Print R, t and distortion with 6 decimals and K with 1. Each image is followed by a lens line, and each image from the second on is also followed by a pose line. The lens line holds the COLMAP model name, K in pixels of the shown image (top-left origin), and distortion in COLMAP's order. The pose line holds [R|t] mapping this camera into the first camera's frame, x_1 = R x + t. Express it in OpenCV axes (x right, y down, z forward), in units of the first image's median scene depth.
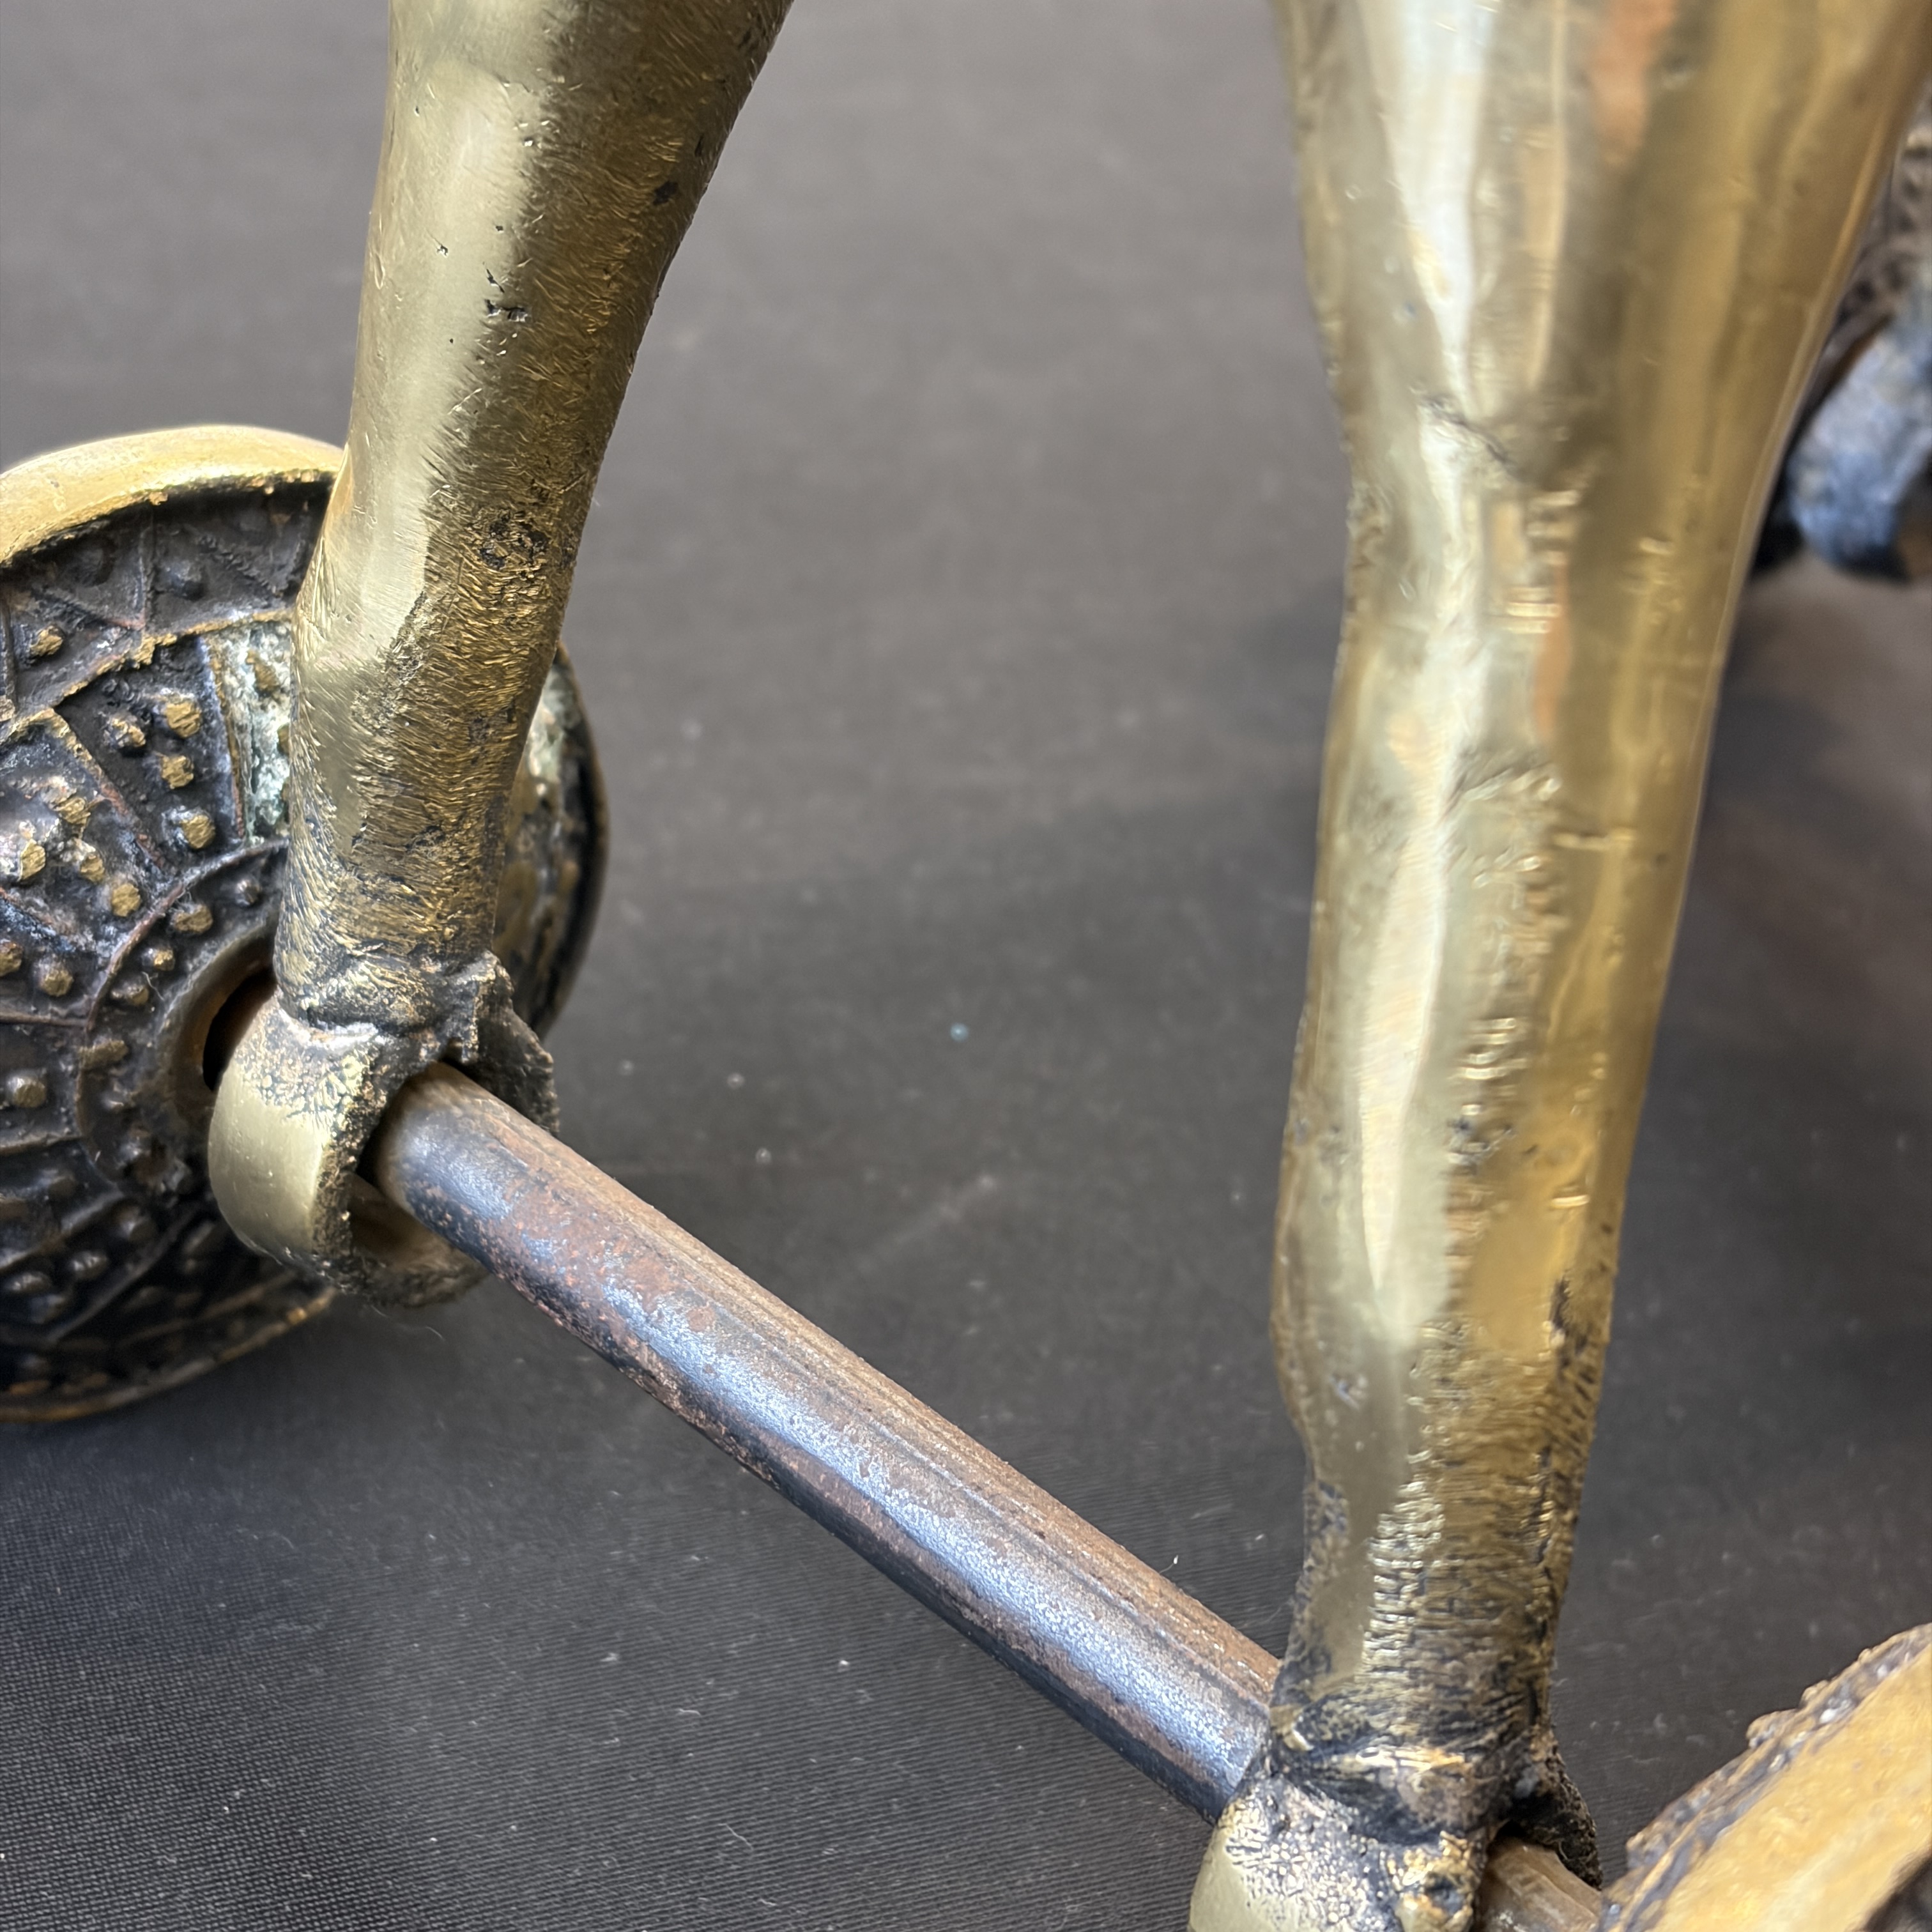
lens RADIAL K [[3969.5, 0, 975.1], [0, 3969.5, 991.9], [0, 0, 1]] dist [0.277919, -1.443245]
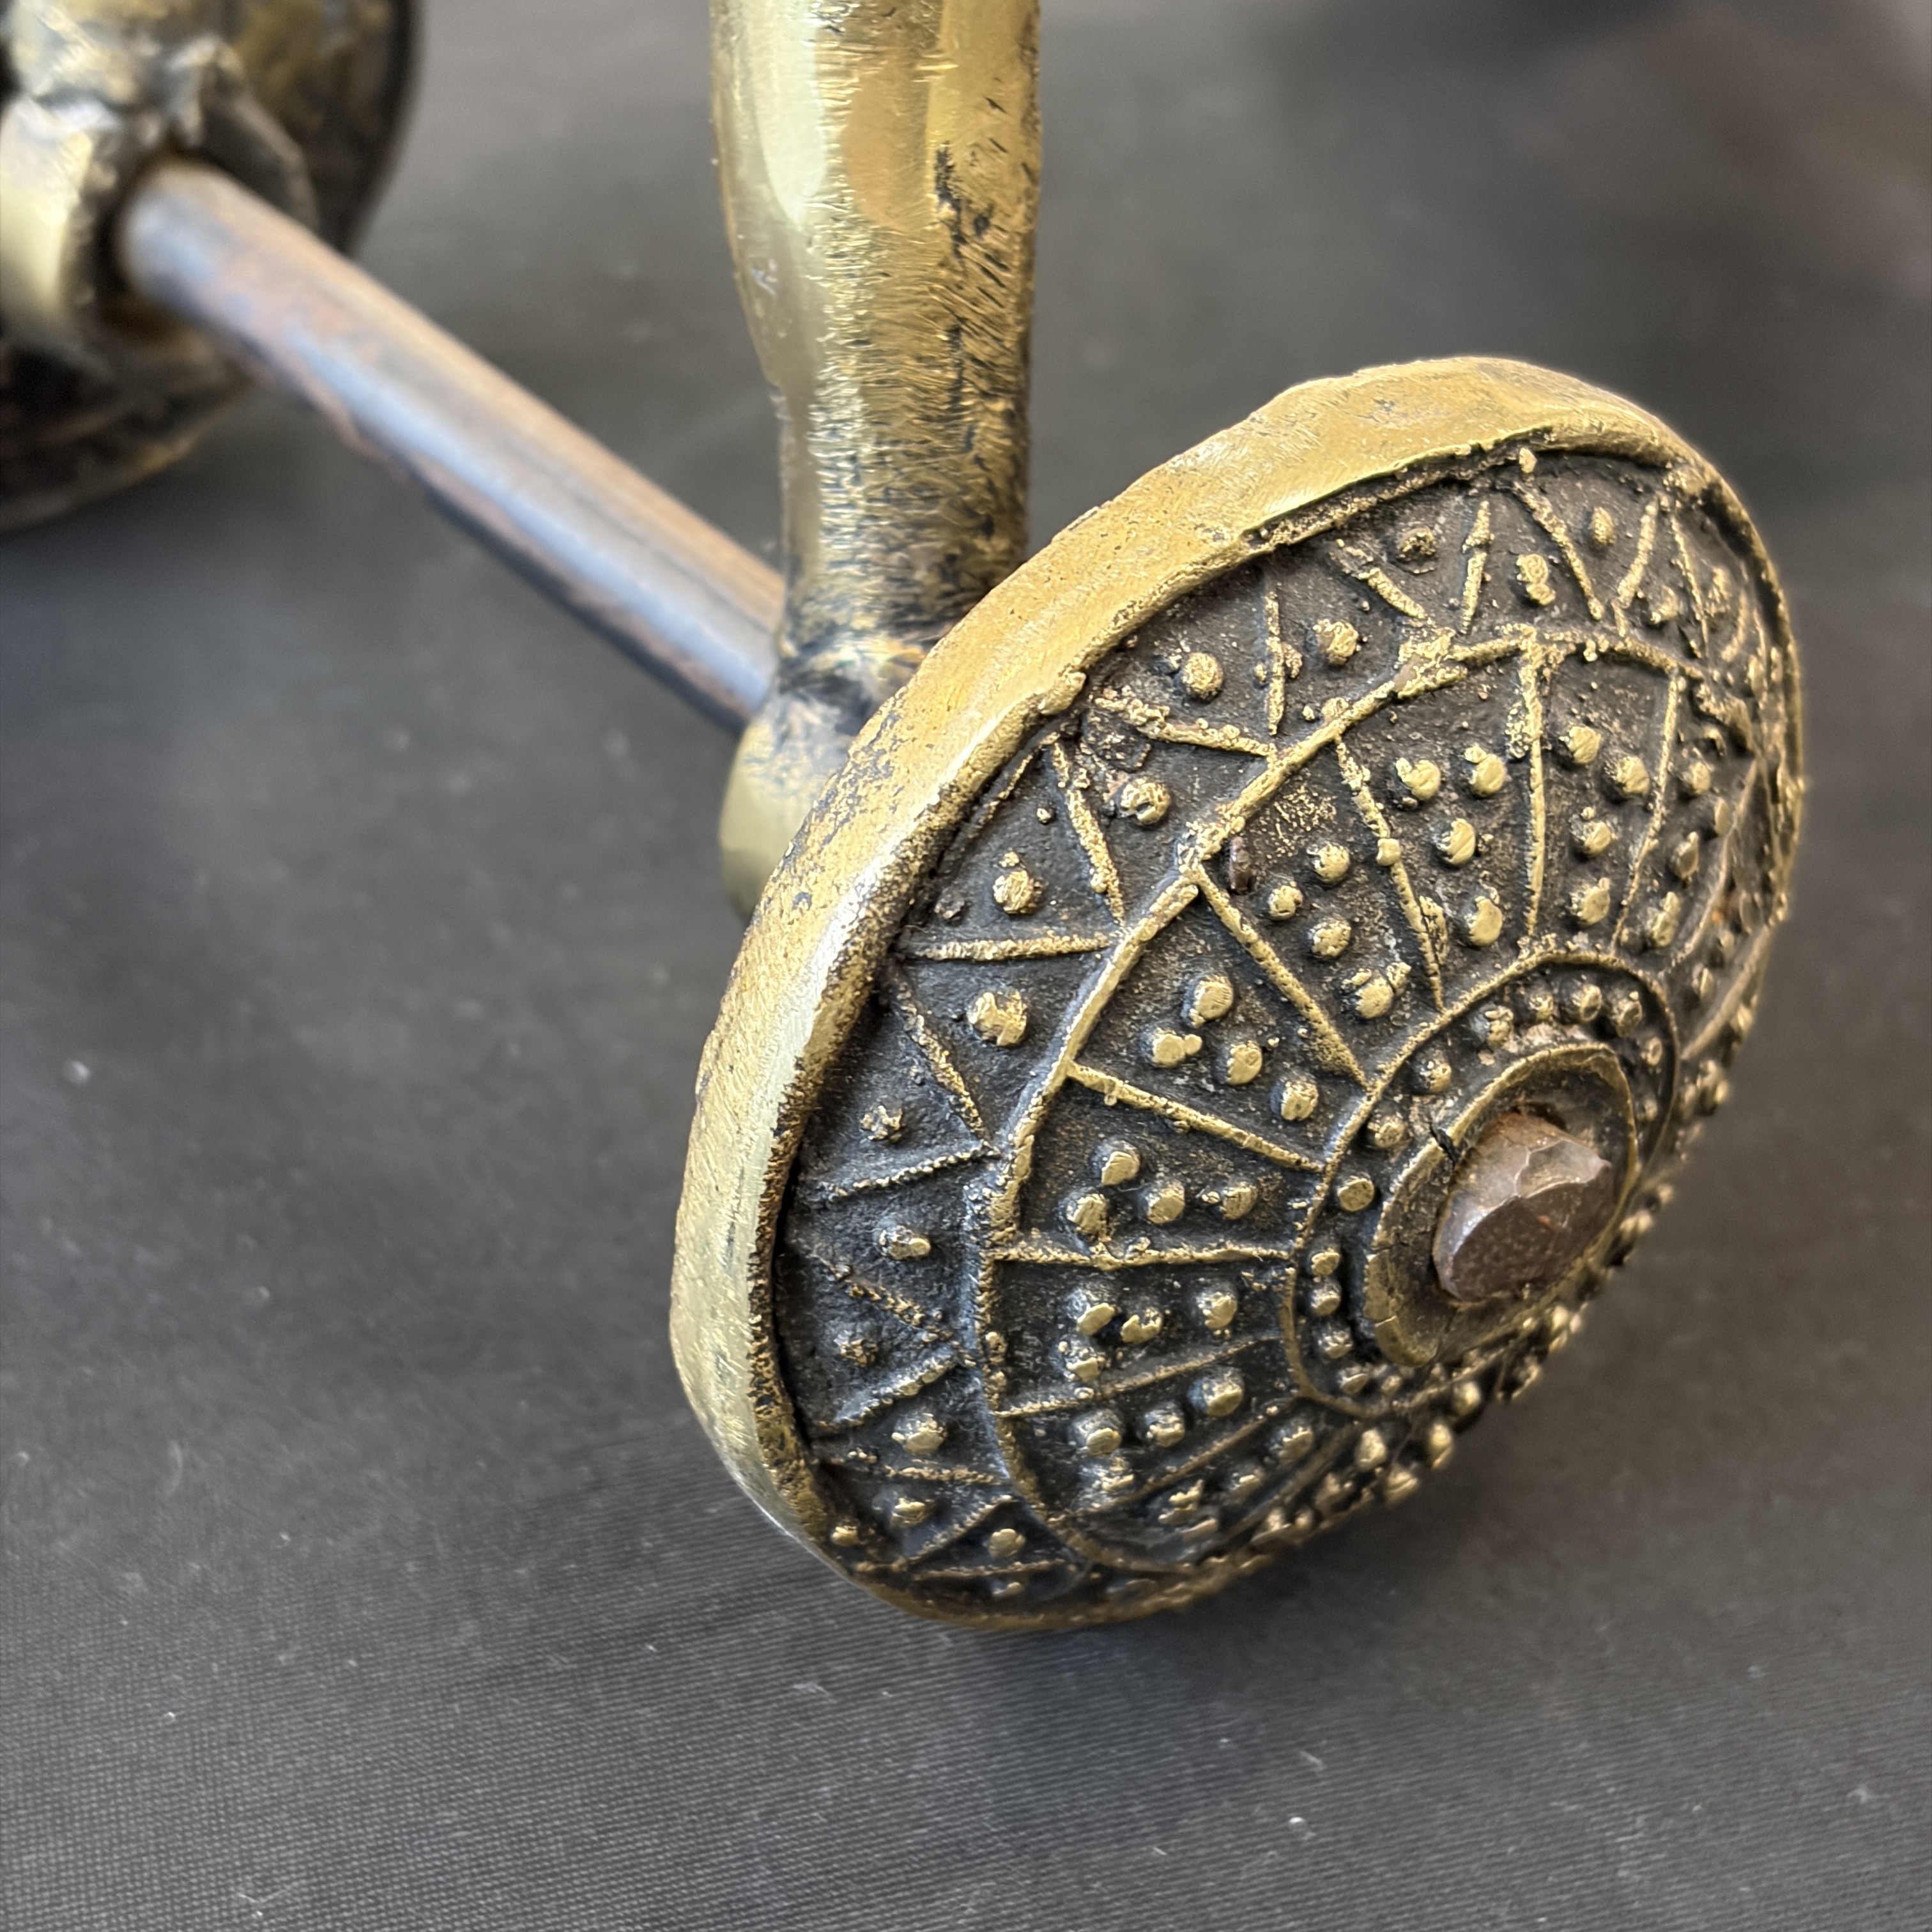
lens RADIAL K [[3969.5, 0, 975.1], [0, 3969.5, 991.9], [0, 0, 1]] dist [0.277919, -1.443245]
pose [[0.989671, -0.010480, -0.142973, 0.288927], [0.024734, 0.994850, 0.098290, 0.179691], [0.141207, -0.100811, 0.984834, -0.048730]]
